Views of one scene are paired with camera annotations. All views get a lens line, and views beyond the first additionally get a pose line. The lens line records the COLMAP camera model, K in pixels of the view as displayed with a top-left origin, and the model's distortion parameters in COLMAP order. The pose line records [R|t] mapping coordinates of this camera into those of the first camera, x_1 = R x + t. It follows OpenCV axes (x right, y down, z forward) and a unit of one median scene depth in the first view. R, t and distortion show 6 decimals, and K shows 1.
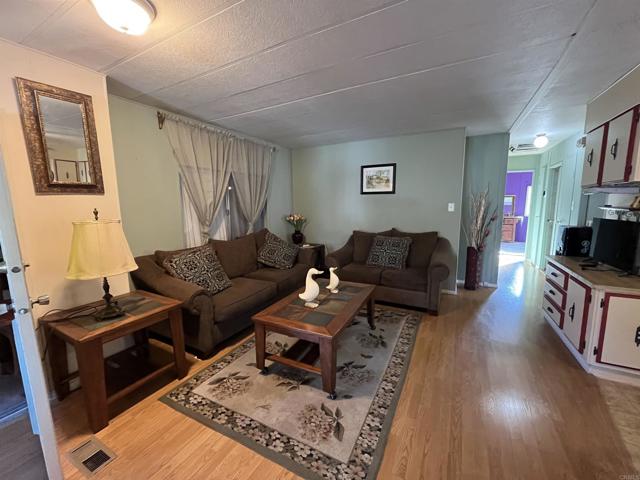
lens RADIAL K [[257.1, 0, 319.3], [0, 257.1, 239.6], [0, 0, 1]] dist [-0.006746, 0.000250]
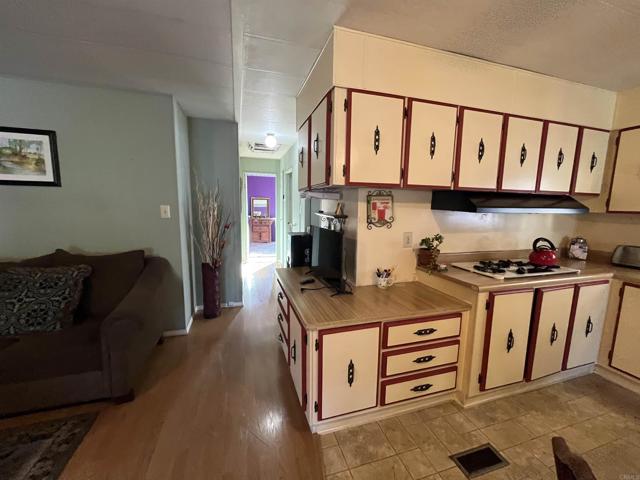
lens RADIAL K [[257.1, 0, 319.3], [0, 257.1, 239.8], [0, 0, 1]] dist [-0.006746, 0.000250]
pose [[0.699514, -0.076294, 0.710534, 0.306269], [0.075844, 0.996595, 0.032342, -0.041891], [-0.710583, 0.031265, 0.702919, 0.231449]]
